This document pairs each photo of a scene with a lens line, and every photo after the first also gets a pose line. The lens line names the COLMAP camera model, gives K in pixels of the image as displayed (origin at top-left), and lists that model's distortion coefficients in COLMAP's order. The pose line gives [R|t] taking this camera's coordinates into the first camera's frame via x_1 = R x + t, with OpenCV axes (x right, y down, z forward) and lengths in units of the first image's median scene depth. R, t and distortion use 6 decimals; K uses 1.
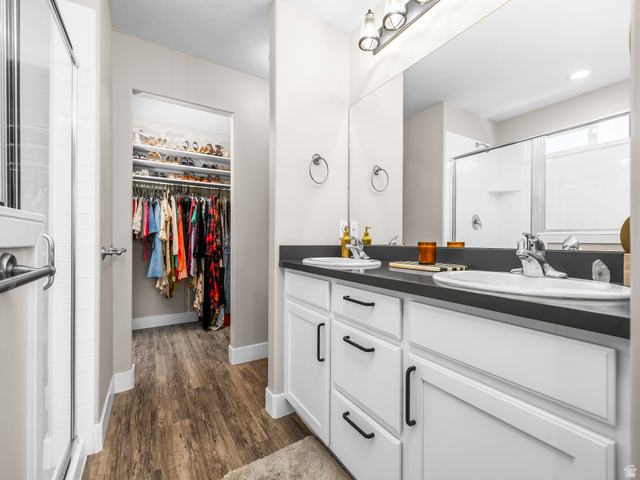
lens RADIAL K [[268.2, 0, 316.0], [0, 268.2, 238.4], [0, 0, 1]] dist [0.000467, 0.000197]
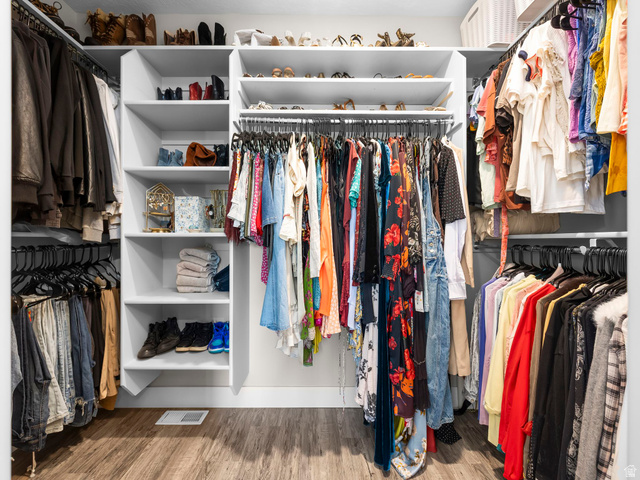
lens RADIAL K [[268.2, 0, 319.7], [0, 268.2, 241.7], [0, 0, 1]] dist [0.000467, 0.000197]
pose [[0.882012, -0.004020, -0.471210, -0.307369], [0.000583, 0.999972, -0.007440, 0.009340], [0.471226, 0.006288, 0.881990, 0.607397]]
